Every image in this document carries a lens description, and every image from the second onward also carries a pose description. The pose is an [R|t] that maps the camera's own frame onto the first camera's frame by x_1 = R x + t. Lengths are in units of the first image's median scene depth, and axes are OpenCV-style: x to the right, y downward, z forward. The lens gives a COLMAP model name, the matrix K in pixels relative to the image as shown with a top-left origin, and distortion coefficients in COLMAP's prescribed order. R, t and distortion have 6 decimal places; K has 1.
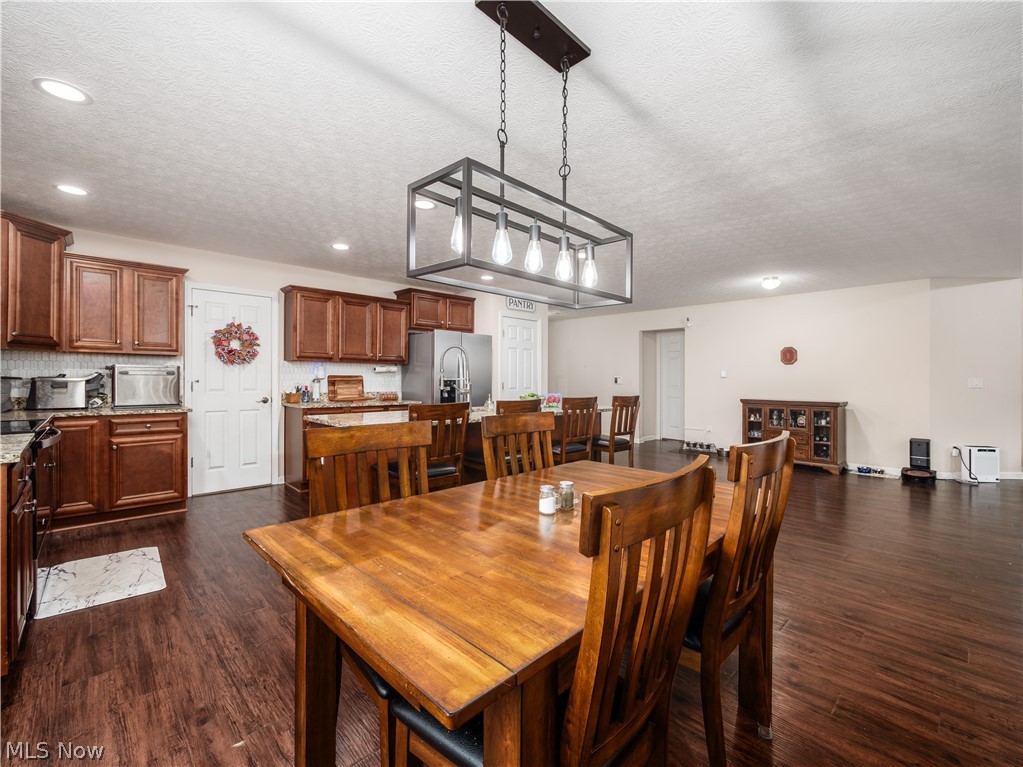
lens RADIAL K [[453.5, 0, 507.5], [0, 453.5, 386.3], [0, 0, 1]] dist [-0.002095, 0.000464]
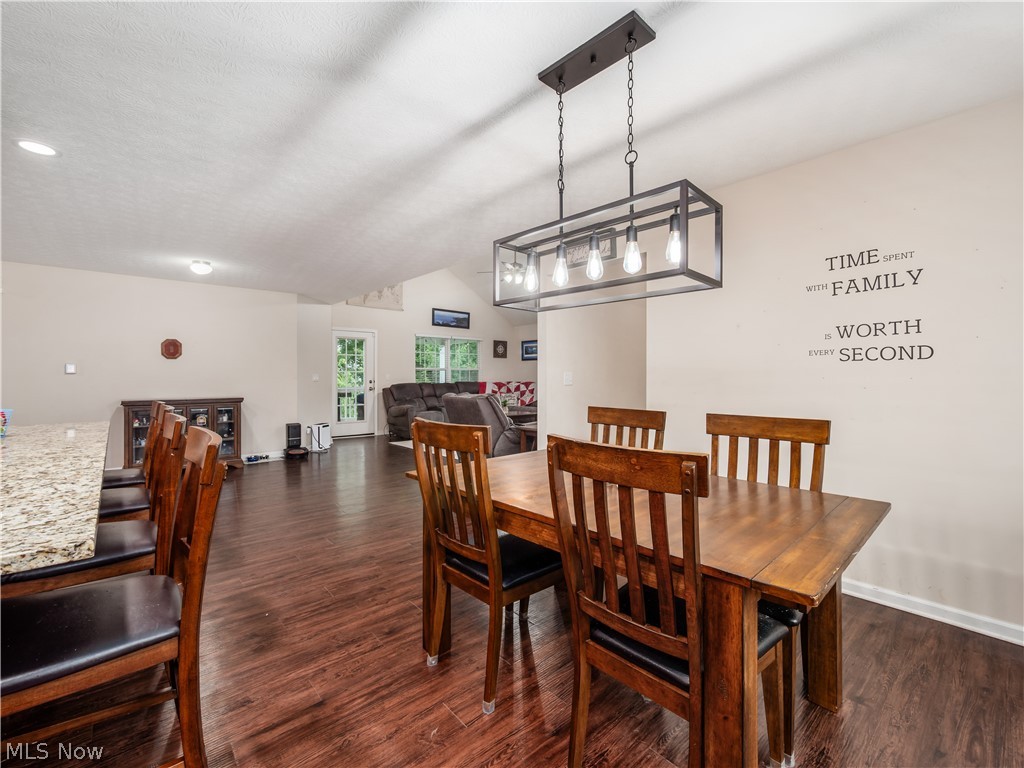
lens RADIAL K [[454.0, 0, 514.3], [0, 454.0, 373.9], [0, 0, 1]] dist [-0.002095, 0.000464]
pose [[0.048902, -0.002865, 0.998799, -0.281155], [0.021858, 0.999759, 0.001797, -0.006417], [-0.998564, 0.021744, 0.048953, 0.342282]]
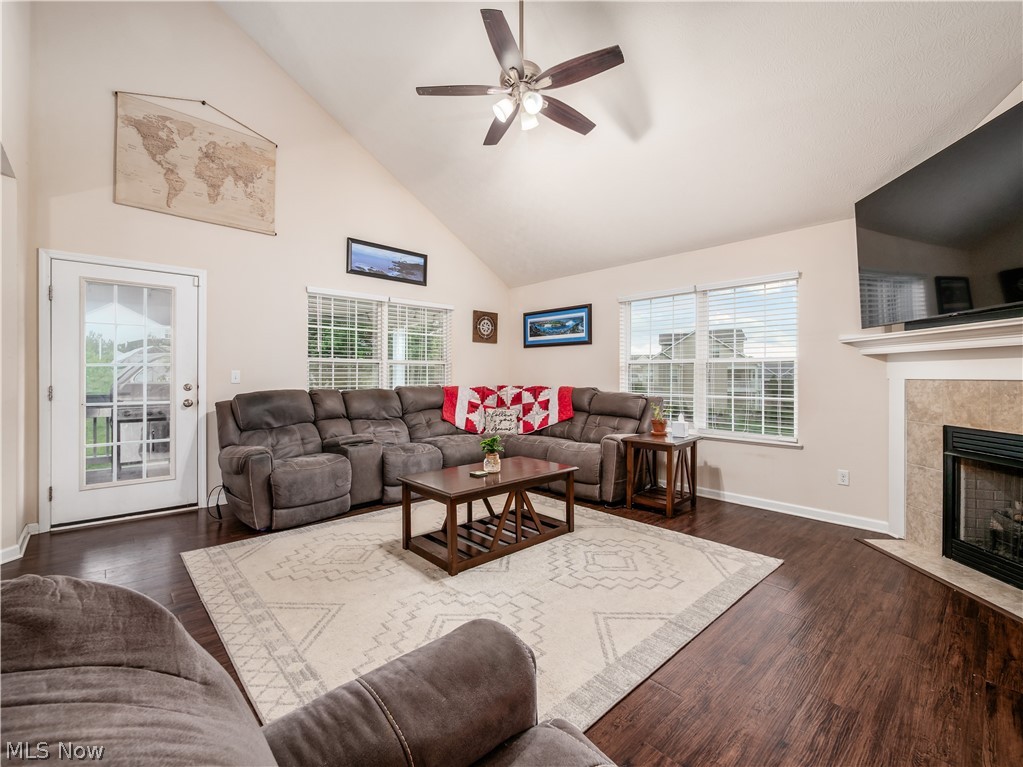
lens RADIAL K [[453.5, 0, 520.5], [0, 453.5, 374.2], [0, 0, 1]] dist [-0.002095, 0.000464]
pose [[0.012672, -0.005126, 0.999907, 0.616411], [0.016951, 0.999844, 0.004911, -0.001818], [-0.999776, 0.016888, 0.012757, 0.402436]]
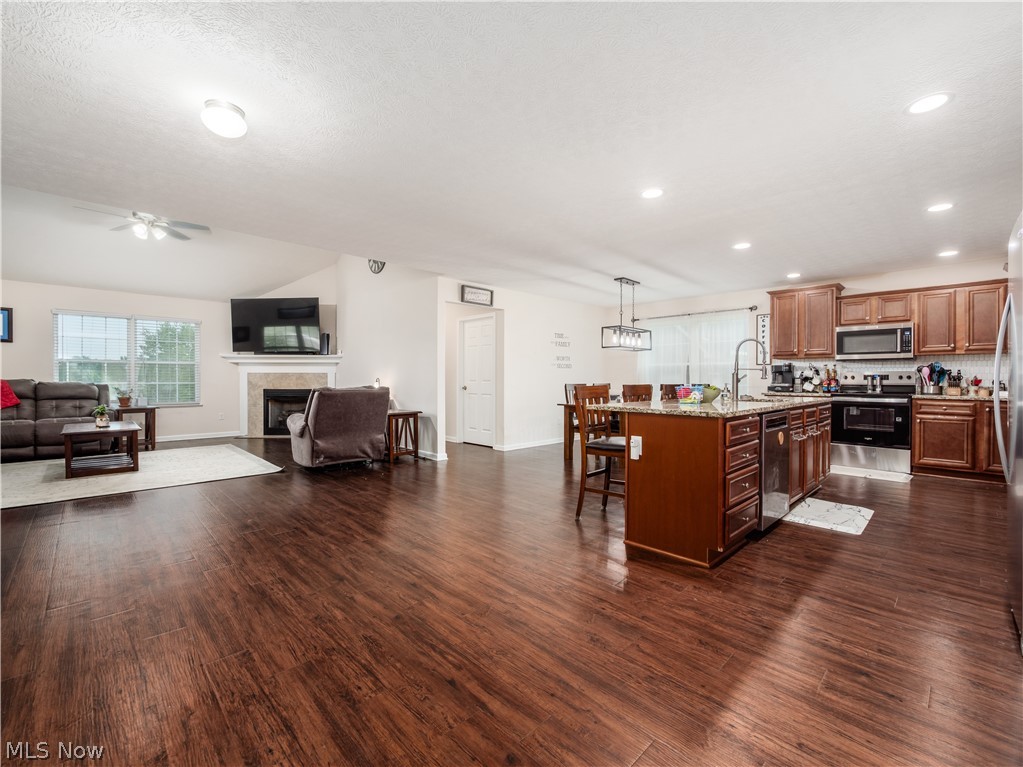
lens RADIAL K [[453.5, 0, 519.2], [0, 453.5, 380.3], [0, 0, 1]] dist [-0.002095, 0.000464]
pose [[-0.999931, -0.010202, -0.005799, 0.310883], [-0.010336, 0.999669, 0.023541, -0.004280], [0.005557, 0.023599, -0.999706, 1.428125]]
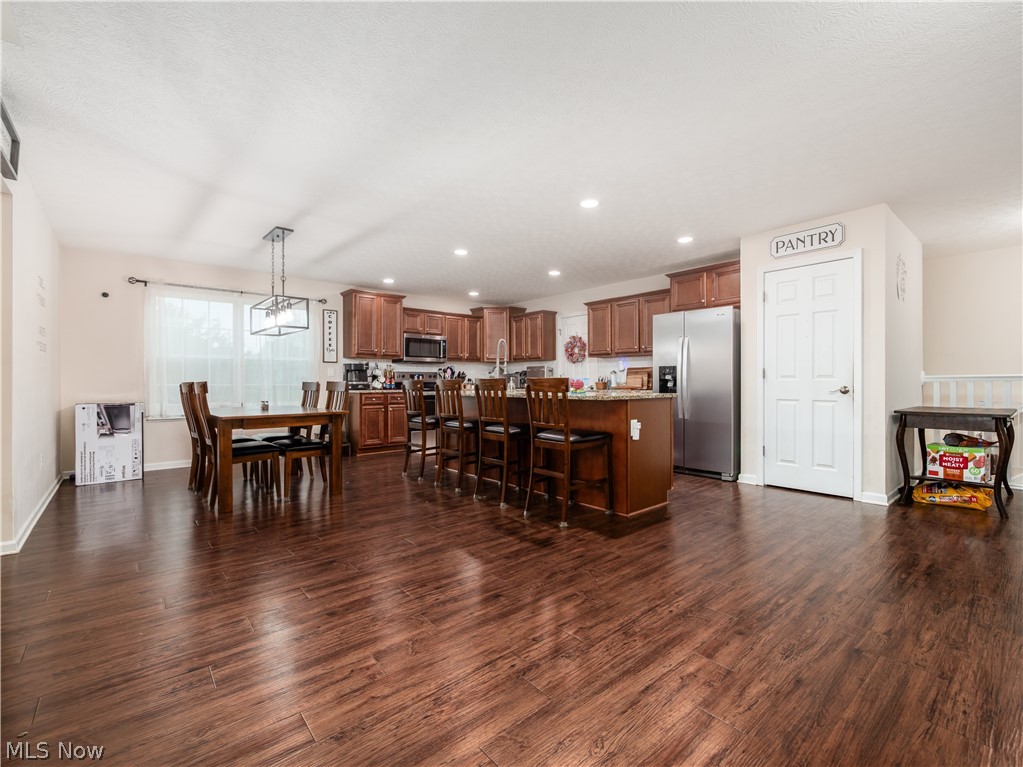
lens RADIAL K [[453.5, 0, 528.8], [0, 453.5, 384.3], [0, 0, 1]] dist [-0.002095, 0.000464]
pose [[-0.047072, -0.005913, -0.998874, 0.795612], [-0.017568, 0.999833, -0.005091, 0.029361], [0.998737, 0.017309, -0.047168, 0.779490]]
